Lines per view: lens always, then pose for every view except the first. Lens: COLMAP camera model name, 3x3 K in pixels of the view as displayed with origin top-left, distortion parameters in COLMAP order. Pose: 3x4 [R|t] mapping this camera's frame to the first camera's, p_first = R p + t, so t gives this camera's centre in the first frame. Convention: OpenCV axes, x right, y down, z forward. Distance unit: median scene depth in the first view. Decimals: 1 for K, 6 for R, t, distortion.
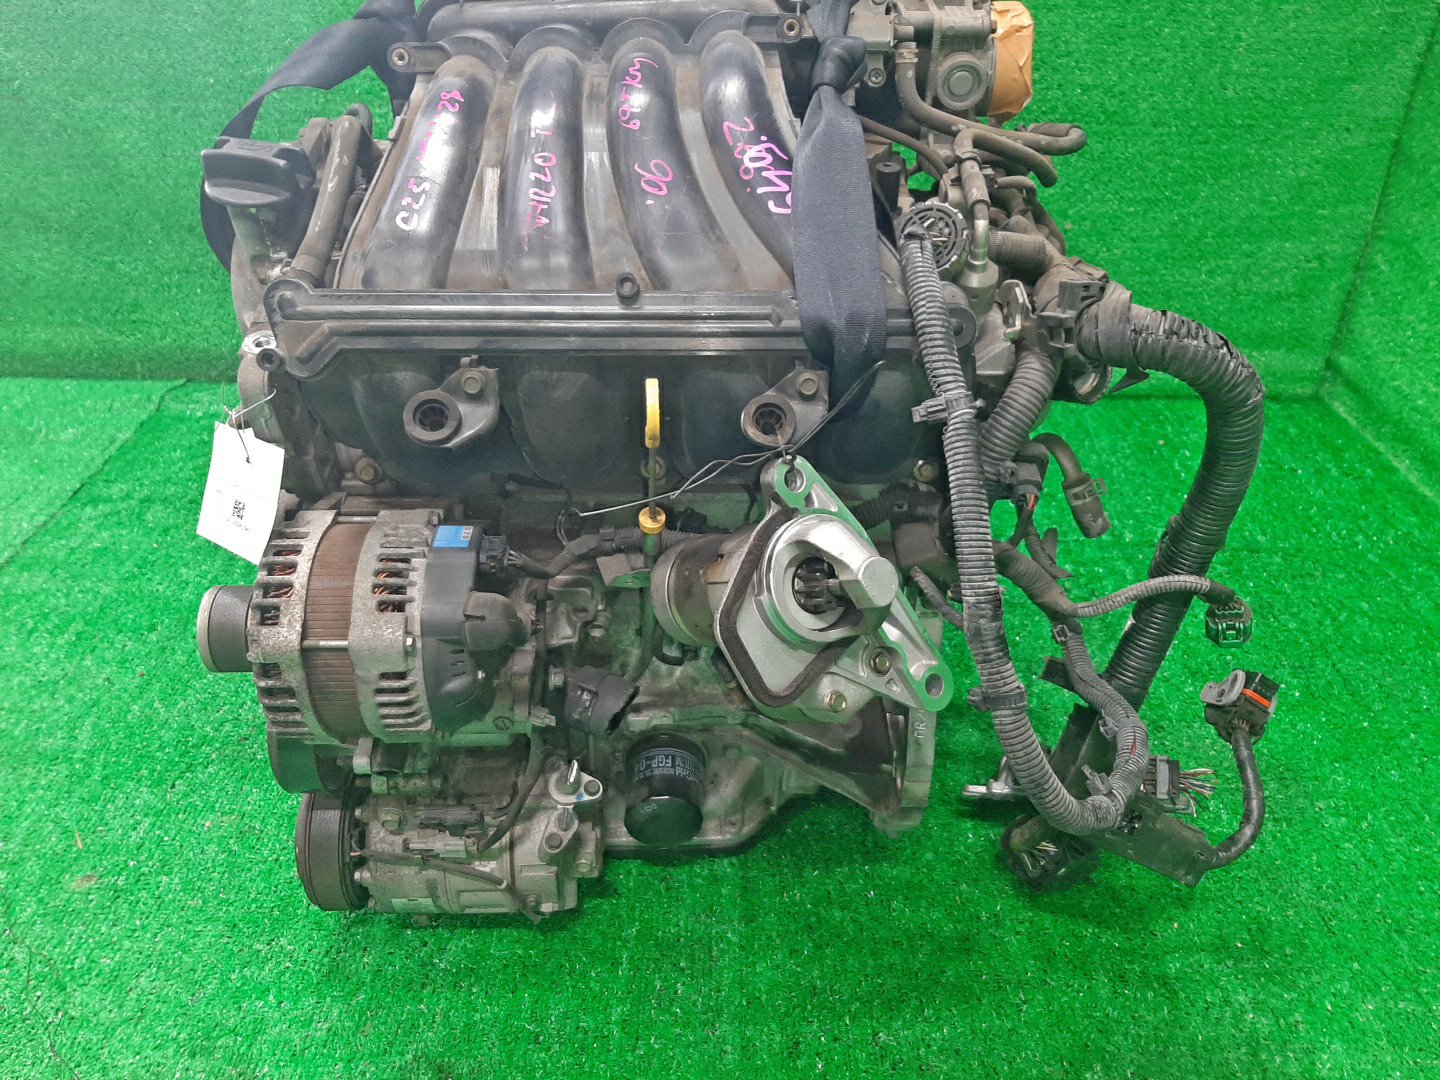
lens RADIAL K [[1116.4, 0, 720.0], [0, 1116.4, 540.0], [0, 0, 1]] dist [0.090020, -0.168346]
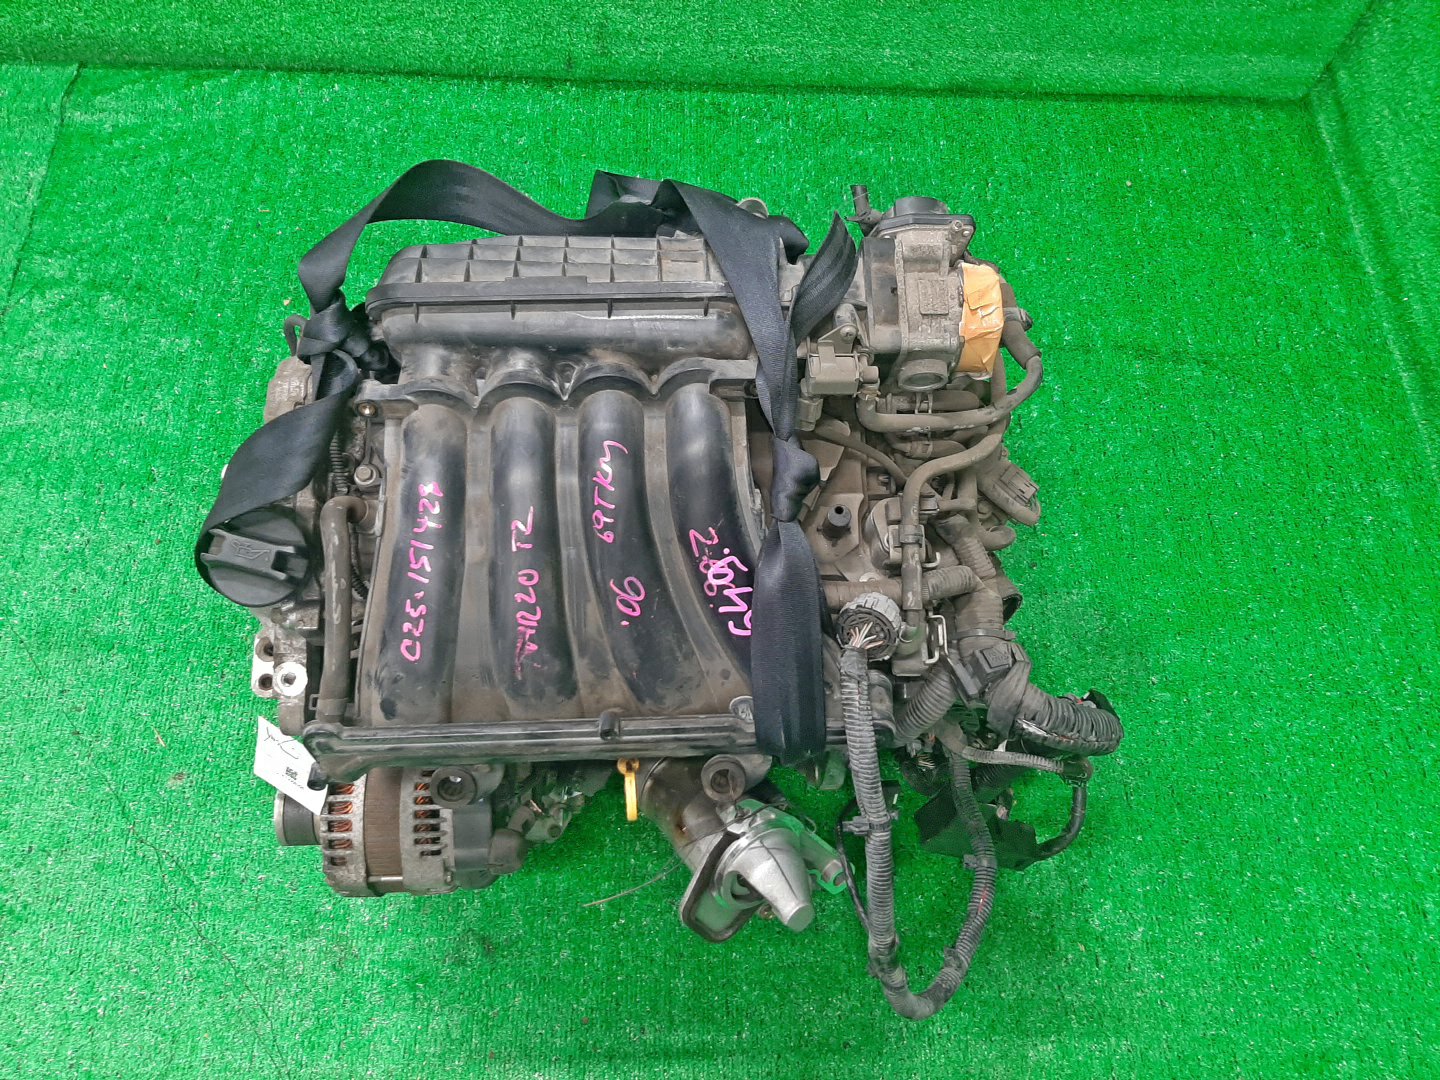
lens RADIAL K [[1116.4, 0, 720.0], [0, 1116.4, 540.0], [0, 0, 1]] dist [0.090020, -0.168346]
pose [[0.998866, -0.001215, 0.047586, -0.019378], [-0.025494, 0.830564, 0.556339, -0.977186], [-0.040199, -0.556922, 0.829592, 0.104586]]
